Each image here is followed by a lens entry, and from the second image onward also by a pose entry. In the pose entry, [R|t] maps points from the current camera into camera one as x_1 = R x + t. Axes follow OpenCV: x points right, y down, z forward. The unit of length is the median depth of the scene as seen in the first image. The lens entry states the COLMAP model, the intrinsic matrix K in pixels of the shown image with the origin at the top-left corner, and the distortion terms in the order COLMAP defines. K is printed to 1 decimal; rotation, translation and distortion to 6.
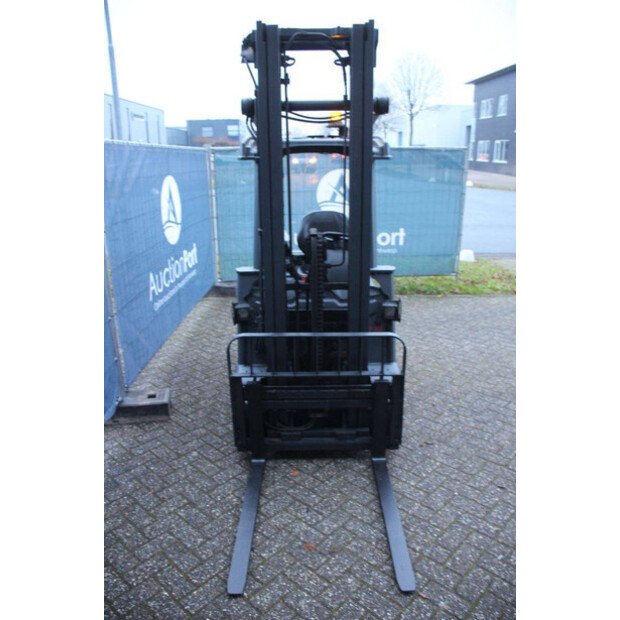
lens RADIAL K [[509.8, 0, 310.1], [0, 509.8, 314.9], [0, 0, 1]] dist [-0.162438, 0.133233]
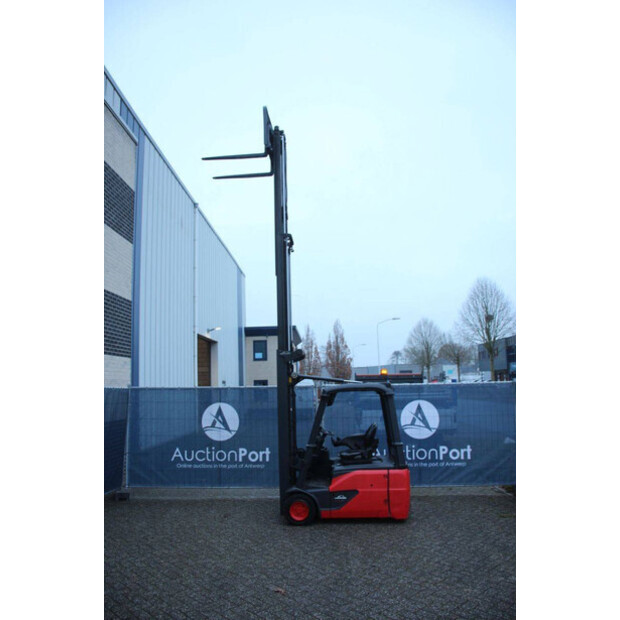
lens RADIAL K [[509.8, 0, 310.3], [0, 509.8, 311.0], [0, 0, 1]] dist [-0.162438, 0.133233]
pose [[-0.052900, -0.141128, -0.988577, 2.563137], [-0.284058, 0.951194, -0.120591, -0.411444], [0.957347, 0.274434, -0.090407, 1.128331]]
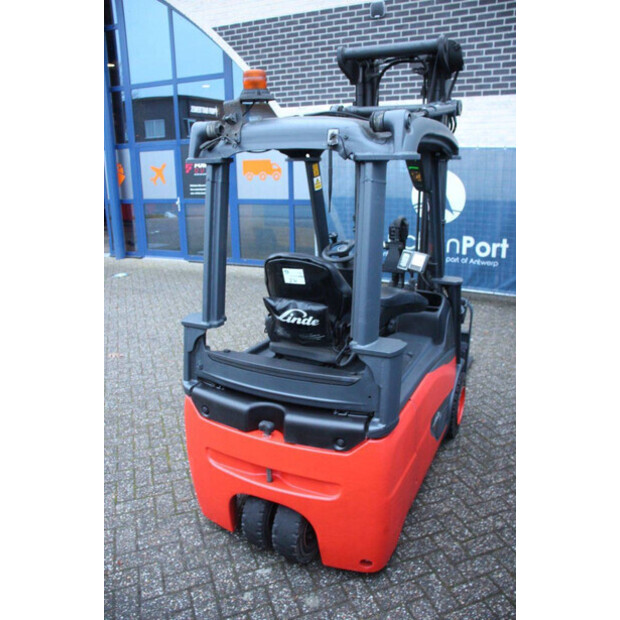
lens RADIAL K [[509.8, 0, 309.3], [0, 509.8, 313.5], [0, 0, 1]] dist [-0.162438, 0.133233]
pose [[-0.893329, -0.108684, 0.436064, -0.324553], [0.157787, 0.832689, 0.530785, -0.608857], [-0.420793, 0.542971, -0.726716, 1.956841]]
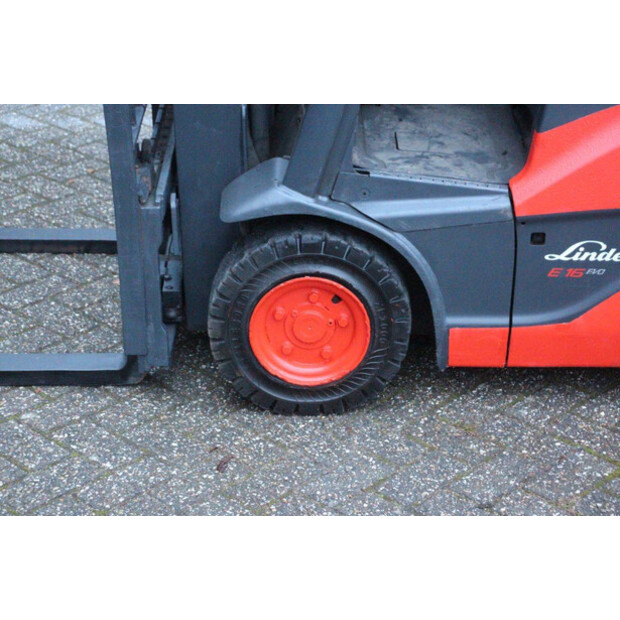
lens RADIAL K [[1461.9, 0, 315.6], [0, 1461.9, 309.5], [0, 0, 1]] dist [0.378298, 0.000000]
pose [[0.001080, 0.452097, -0.891968, 1.113902], [-0.304165, 0.849855, 0.430384, -0.265761], [0.952619, 0.270841, 0.138430, 0.980500]]
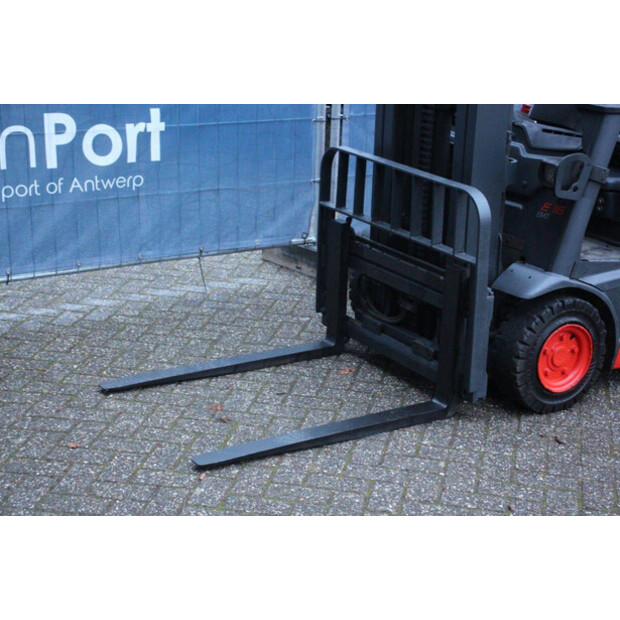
lens RADIAL K [[1205.8, 0, 320.3], [0, 1205.8, 316.5], [0, 0, 1]] dist [0.249762, 0.000000]
pose [[0.536990, 0.294466, -0.790526, 1.179376], [-0.296294, 0.943232, 0.150081, 0.015631], [0.789843, 0.153635, 0.593754, 0.016214]]
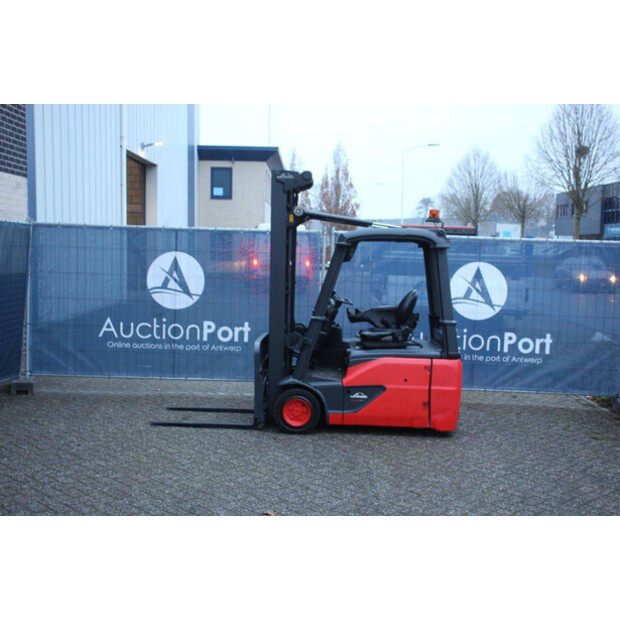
lens RADIAL K [[777.4, 0, 315.8], [0, 777.4, 309.8], [0, 0, 1]] dist [0.020403, 0.000000]
pose [[-0.020528, 0.085026, -0.996167, 2.562034], [-0.329997, 0.939962, 0.087029, -0.331546], [0.943759, 0.330518, 0.008762, 1.053554]]
